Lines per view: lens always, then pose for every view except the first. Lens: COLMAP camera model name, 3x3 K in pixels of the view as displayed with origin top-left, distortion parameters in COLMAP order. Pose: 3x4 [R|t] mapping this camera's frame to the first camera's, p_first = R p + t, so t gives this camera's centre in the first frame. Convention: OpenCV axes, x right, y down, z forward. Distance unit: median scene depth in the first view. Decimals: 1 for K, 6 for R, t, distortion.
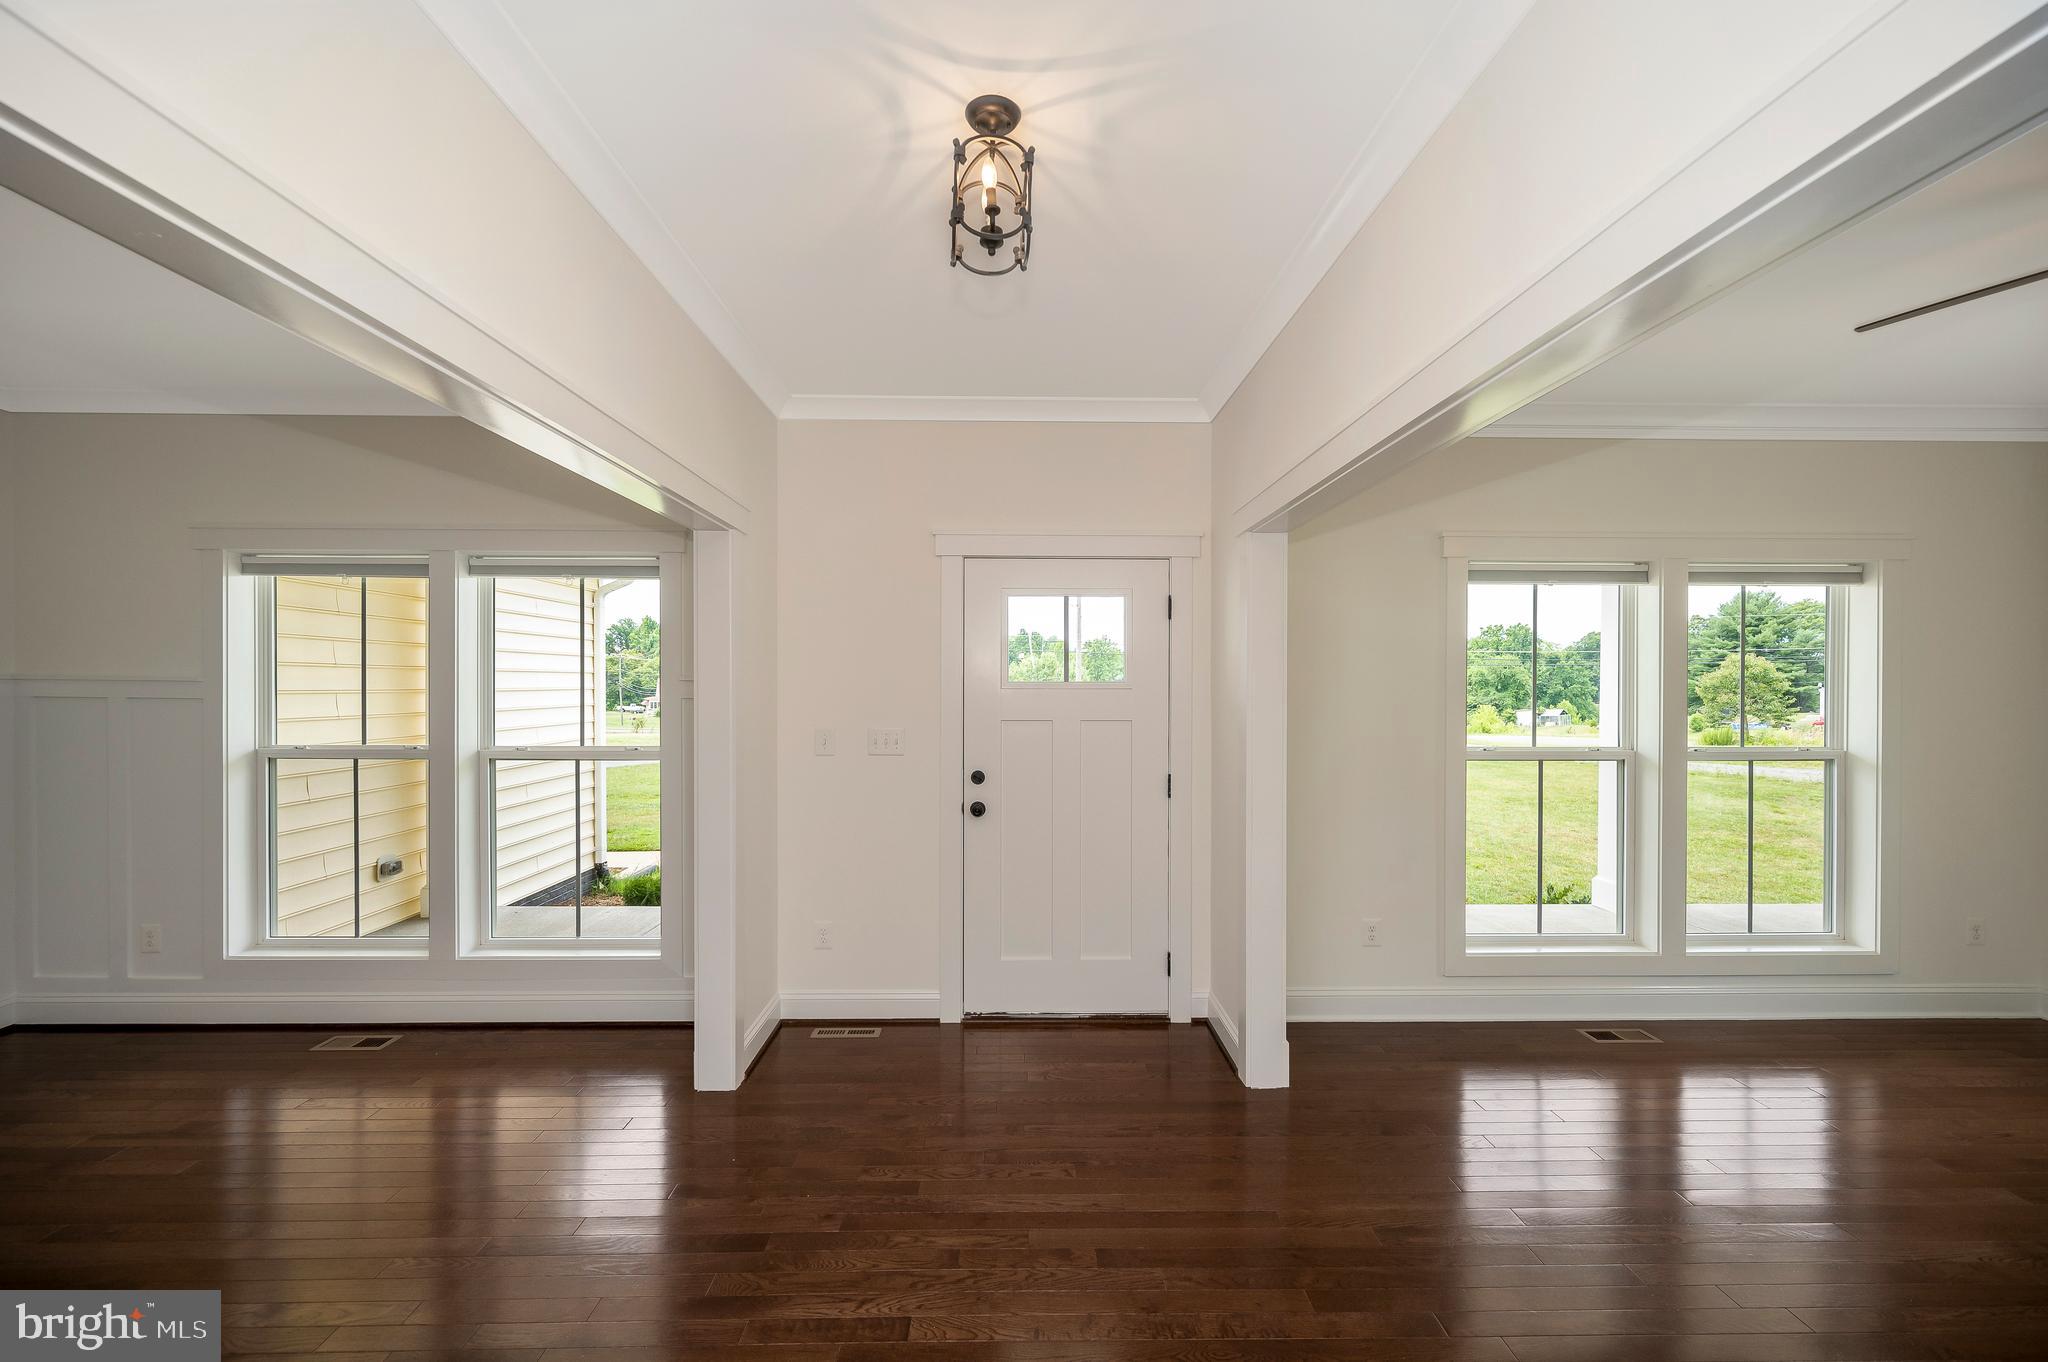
lens RADIAL K [[730.2, 0, 1024.0], [0, 730.2, 681.0], [0, 0, 1]] dist [0.006859, -0.000012]
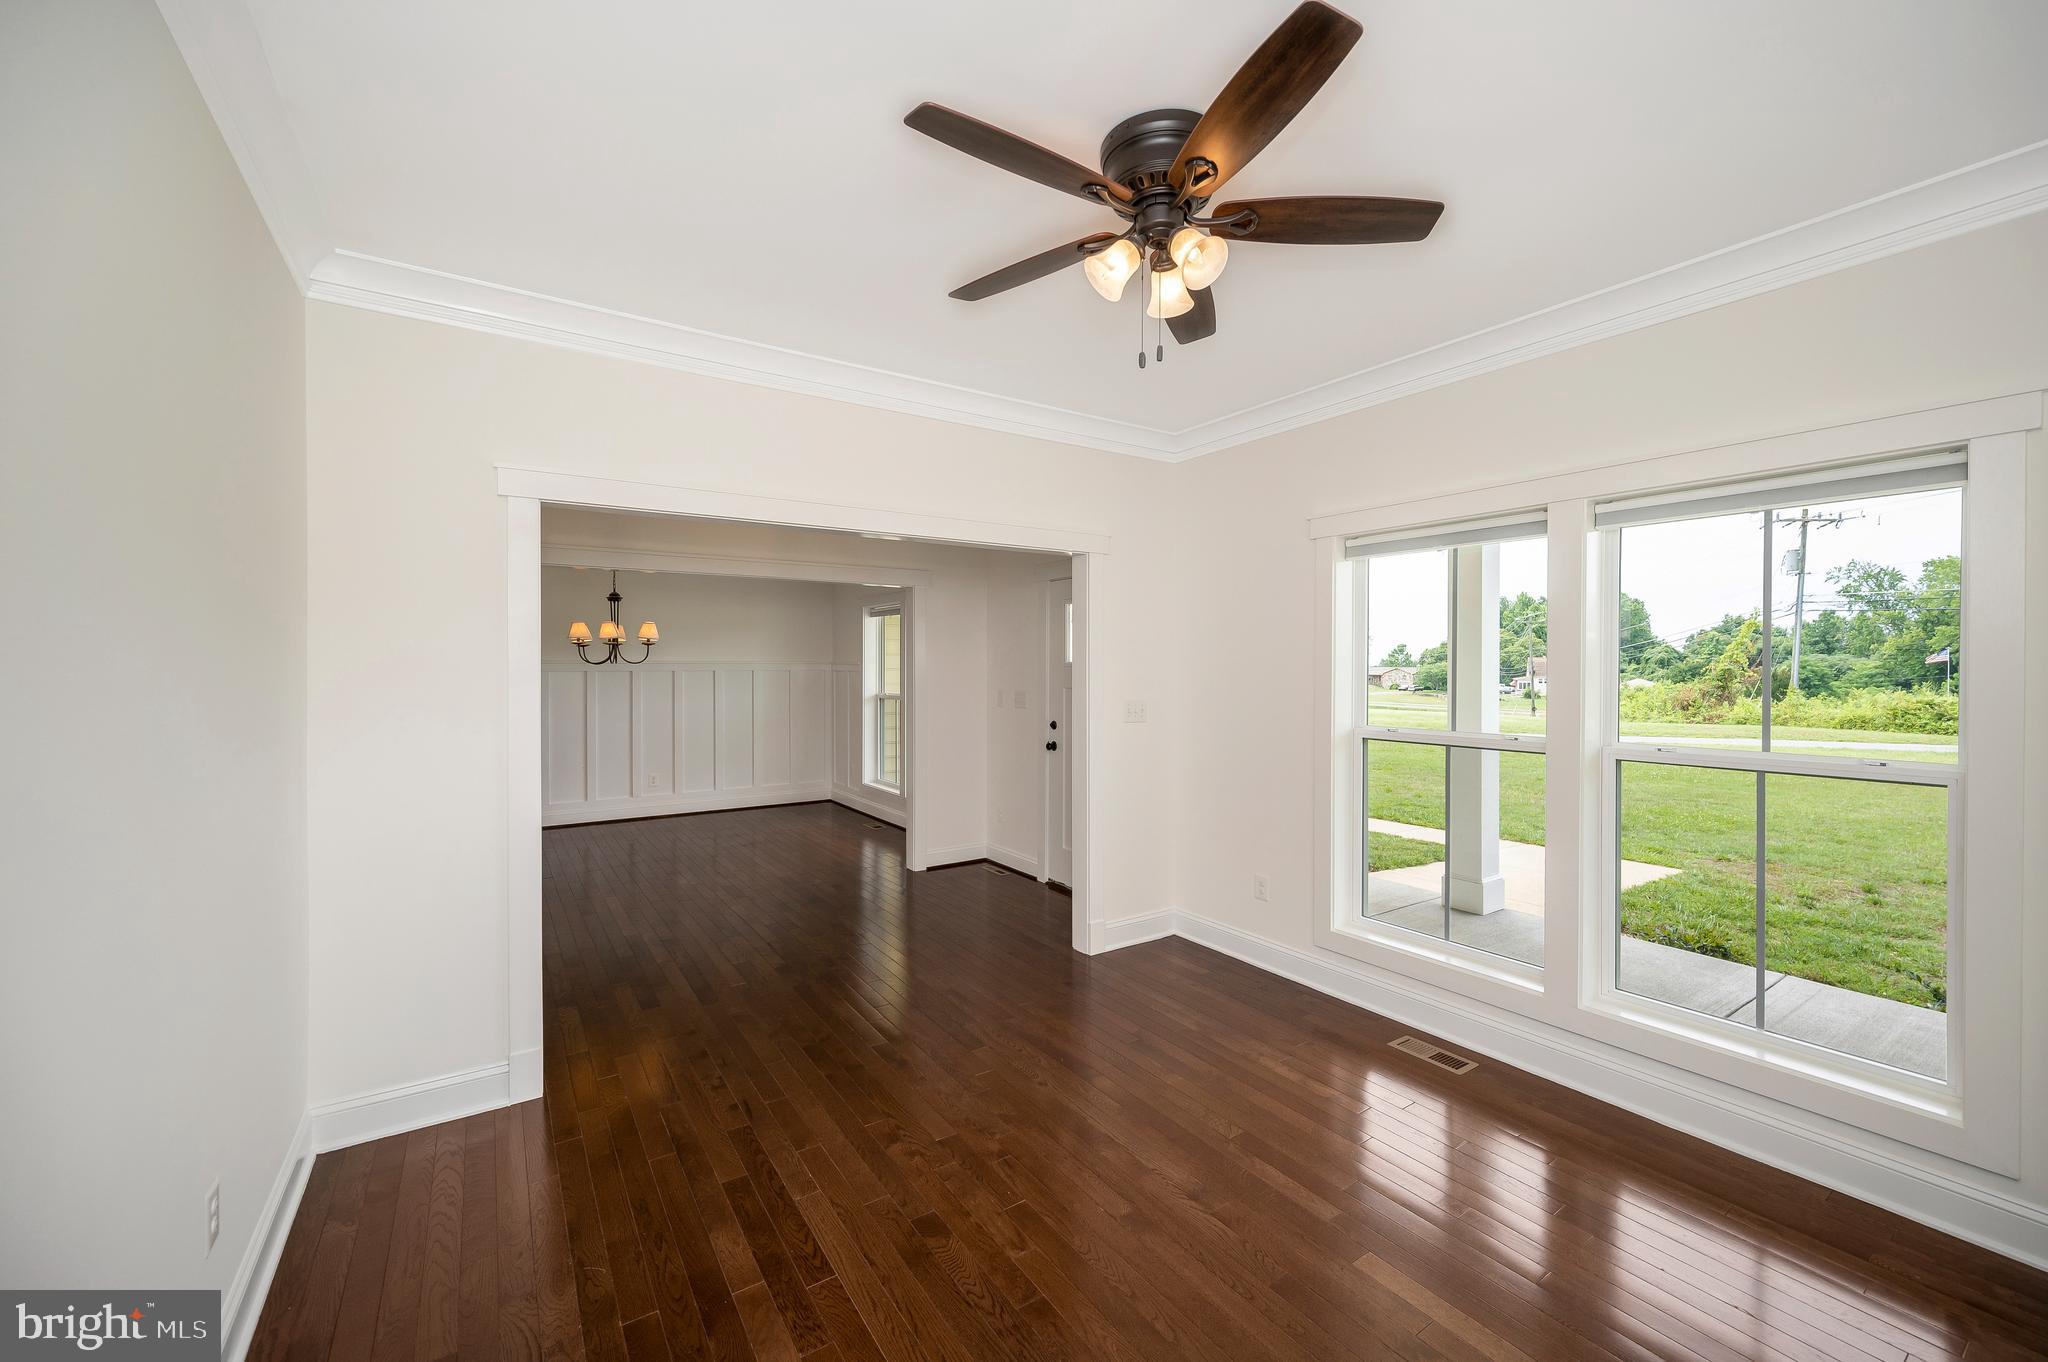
lens RADIAL K [[833.9, 0, 1036.2], [0, 833.9, 645.9], [0, 0, 1]] dist [-0.000571, 0.000269]
pose [[0.546072, -0.021454, -0.837463, 1.384757], [0.004874, 0.999736, -0.022433, 0.004782], [0.837724, 0.008168, 0.546033, 0.016103]]
